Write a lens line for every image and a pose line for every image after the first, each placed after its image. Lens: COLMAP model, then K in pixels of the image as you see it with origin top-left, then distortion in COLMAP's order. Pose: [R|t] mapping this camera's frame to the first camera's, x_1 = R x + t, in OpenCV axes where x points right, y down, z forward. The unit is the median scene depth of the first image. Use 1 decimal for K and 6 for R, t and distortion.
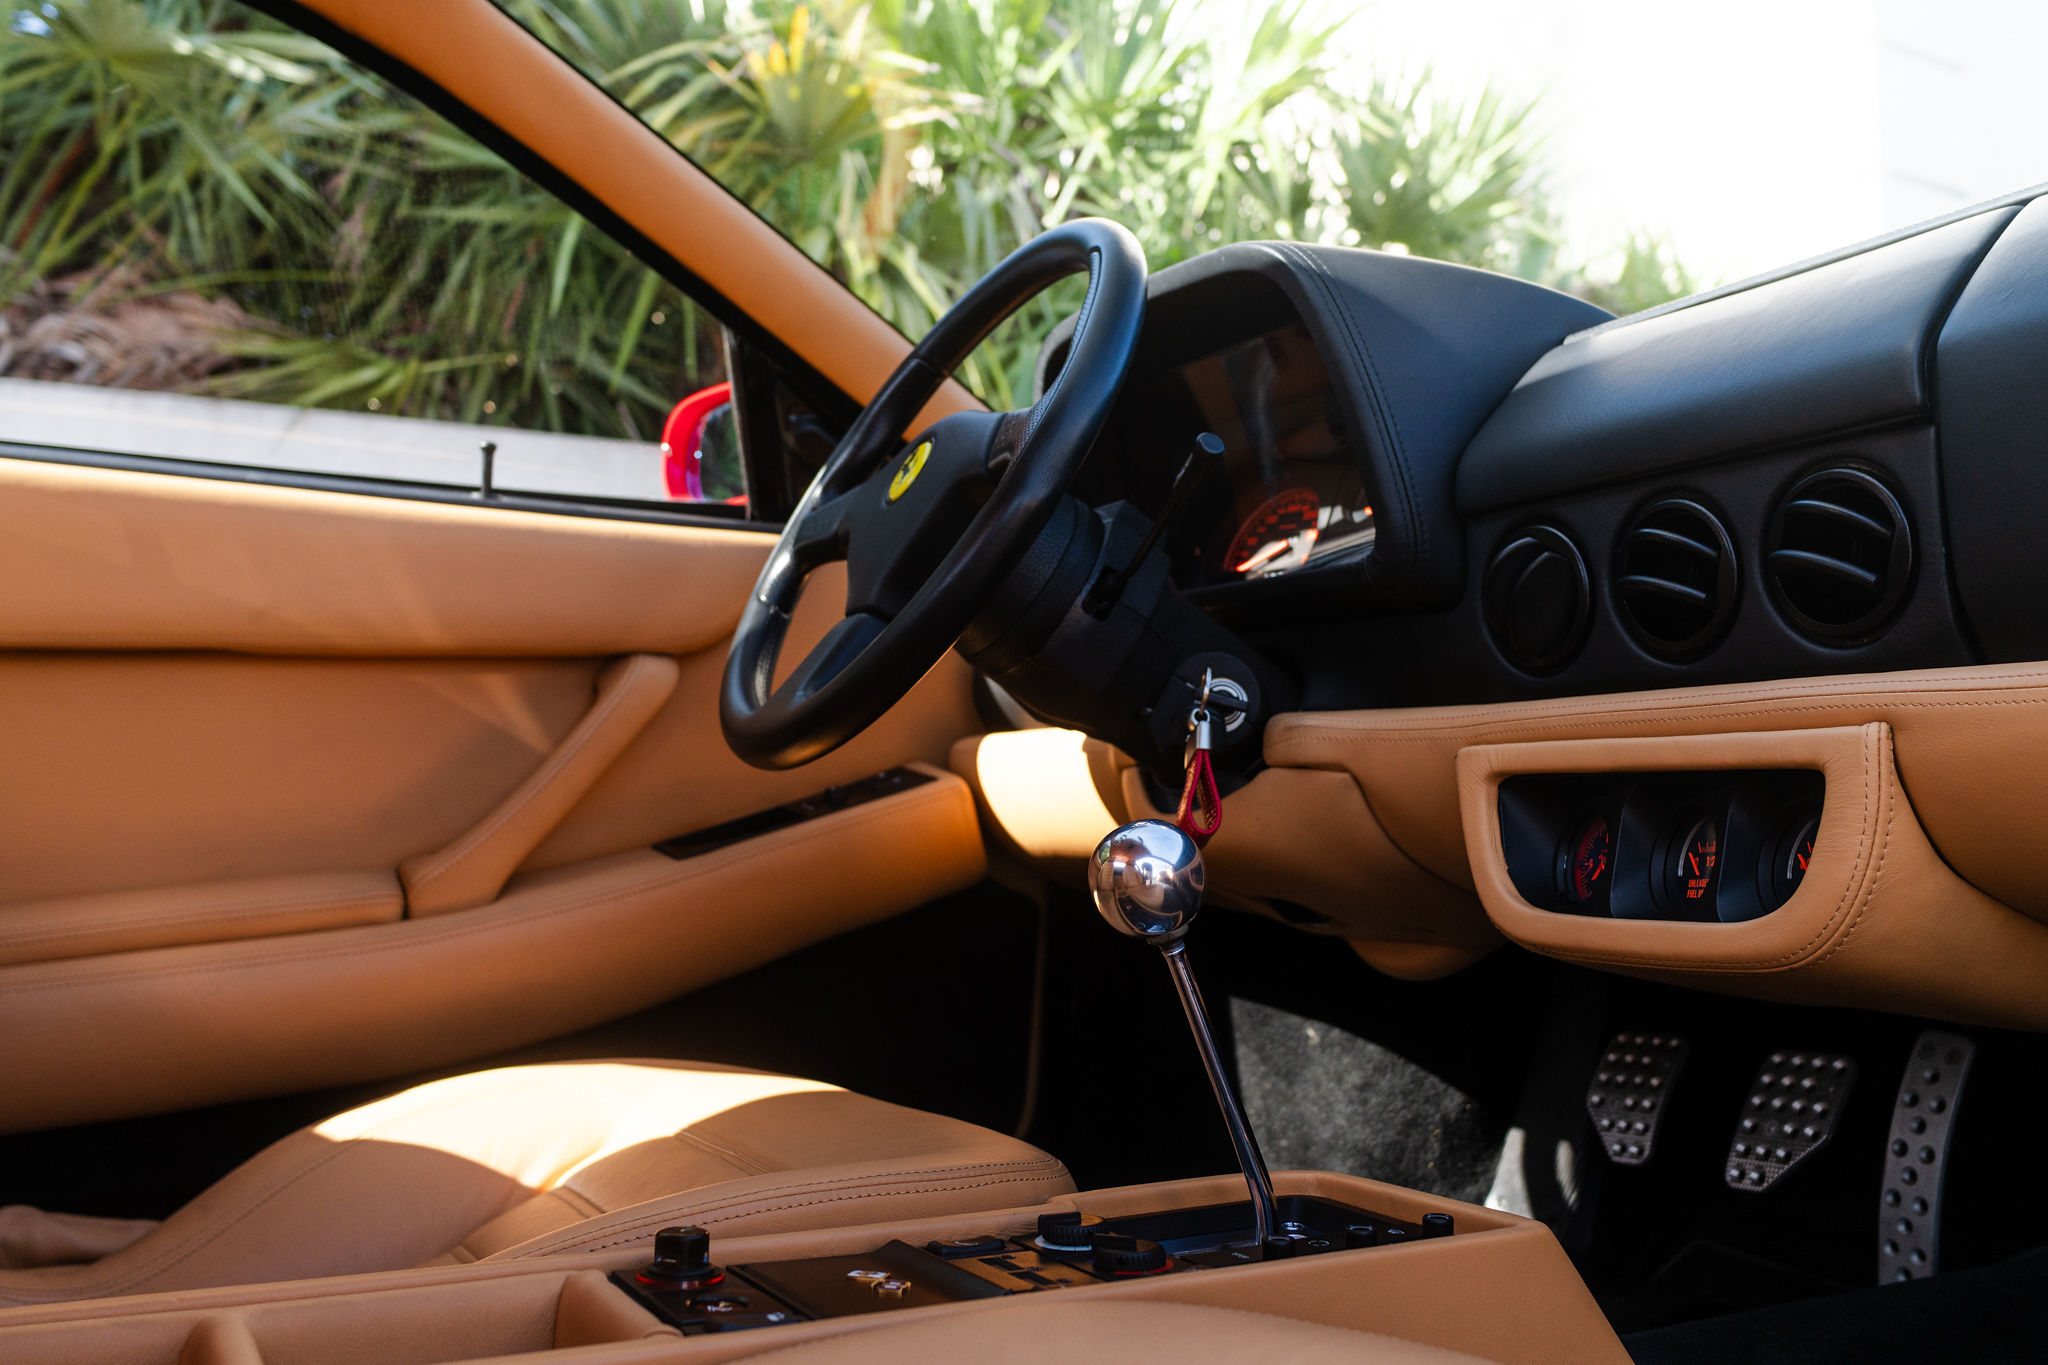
lens RADIAL K [[1882.5, 0, 1024.0], [0, 1882.5, 682.5], [0, 0, 1]] dist [-0.077886, 0.091464]
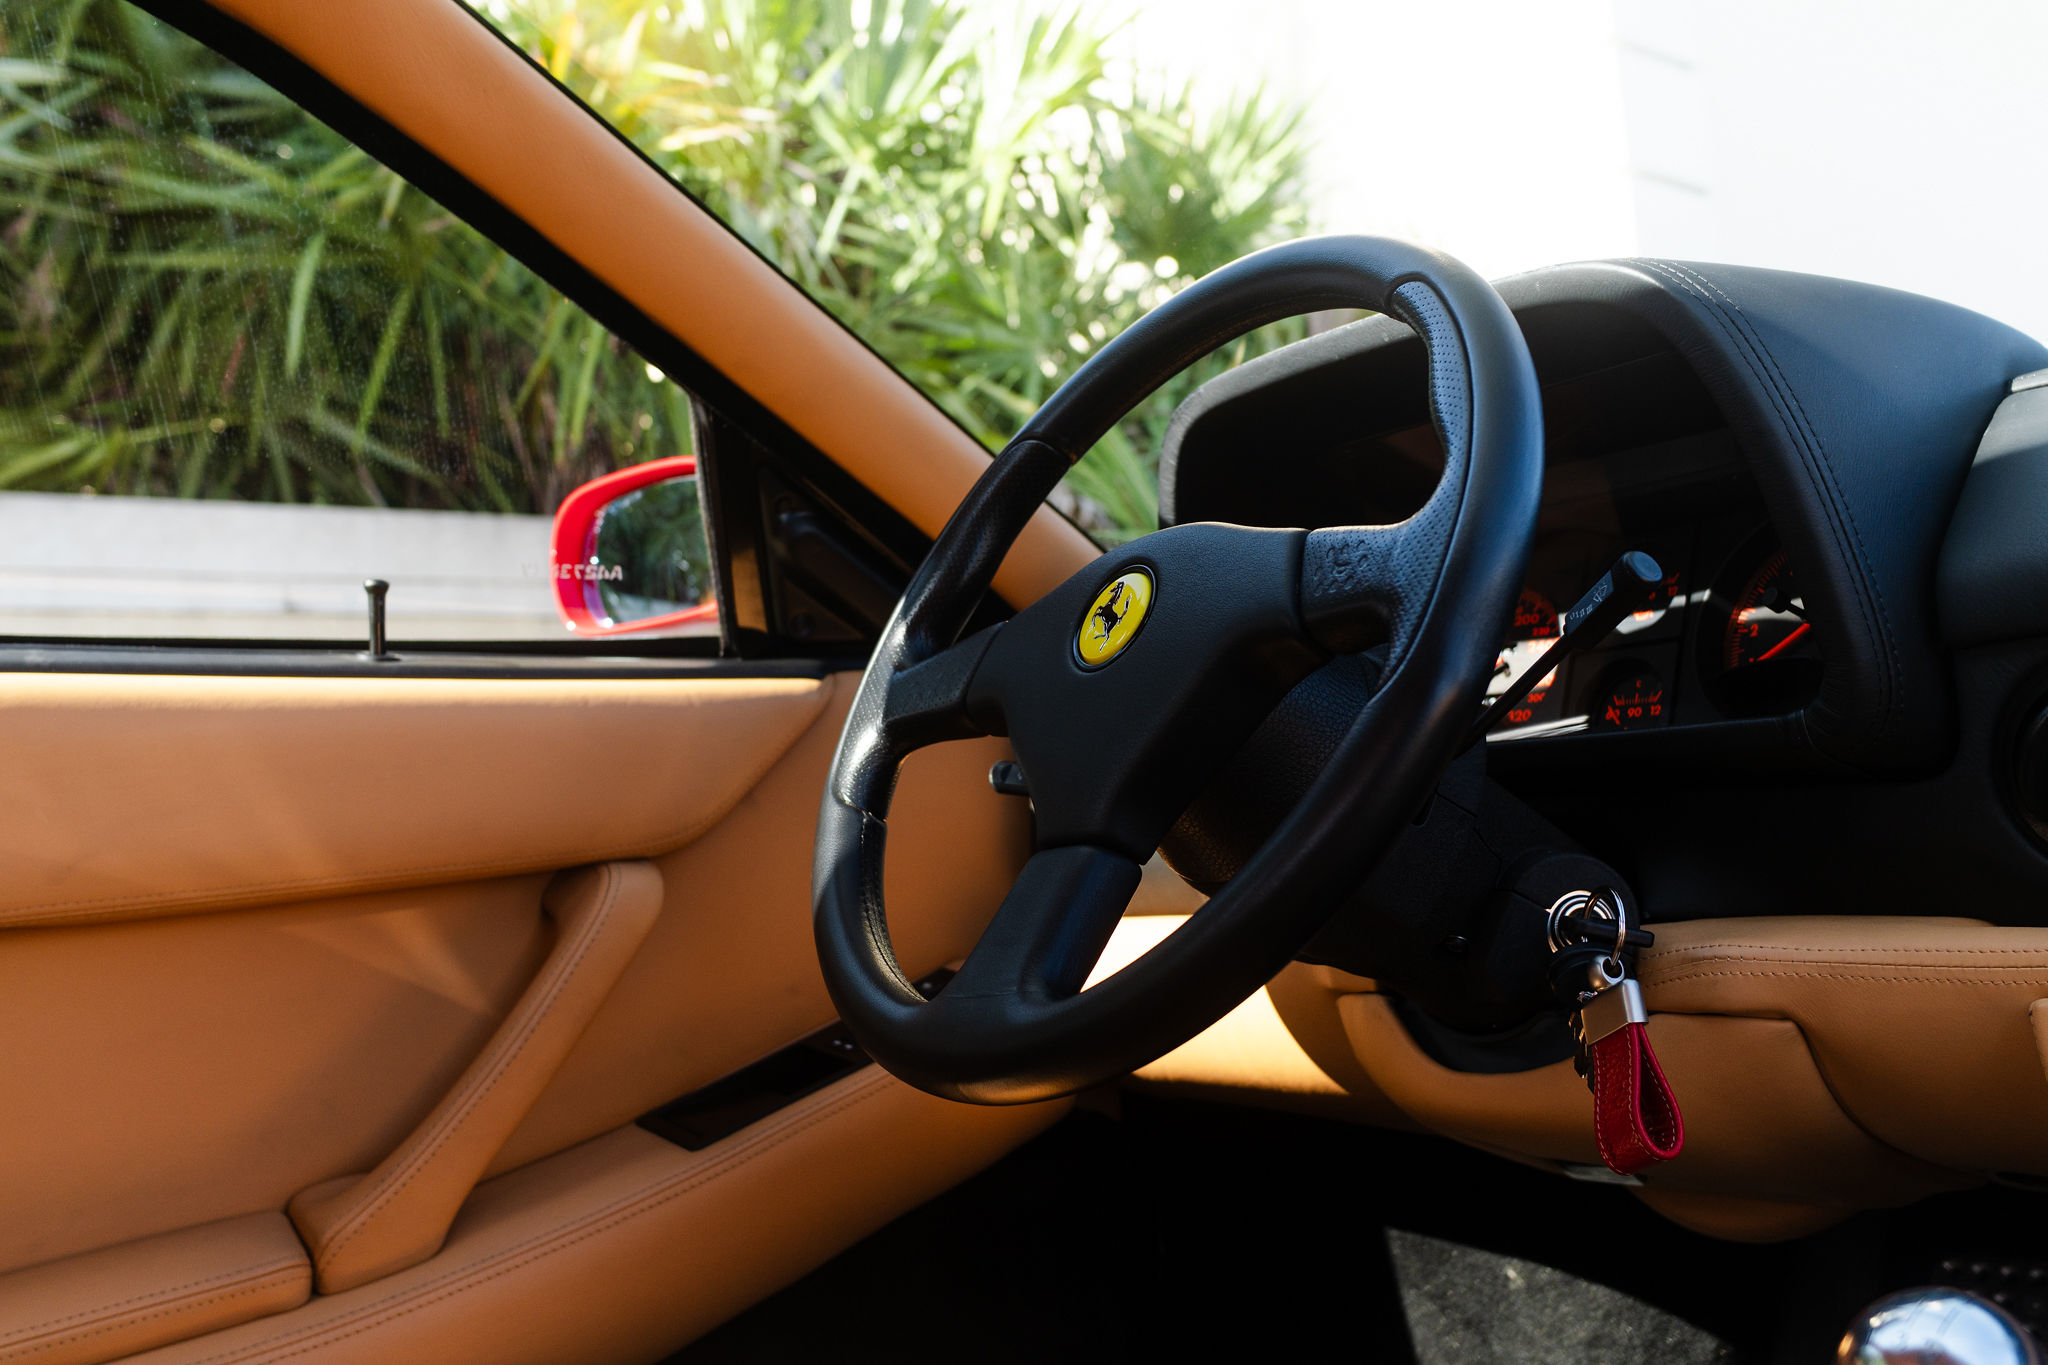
lens RADIAL K [[1882.5, 0, 1024.0], [0, 1882.5, 682.5], [0, 0, 1]] dist [-0.077886, 0.091464]
pose [[0.986921, -0.063259, 0.148276, -0.048836], [0.065197, 0.997838, -0.008237, -0.021735], [-0.147434, 0.017796, 0.988912, 0.087525]]
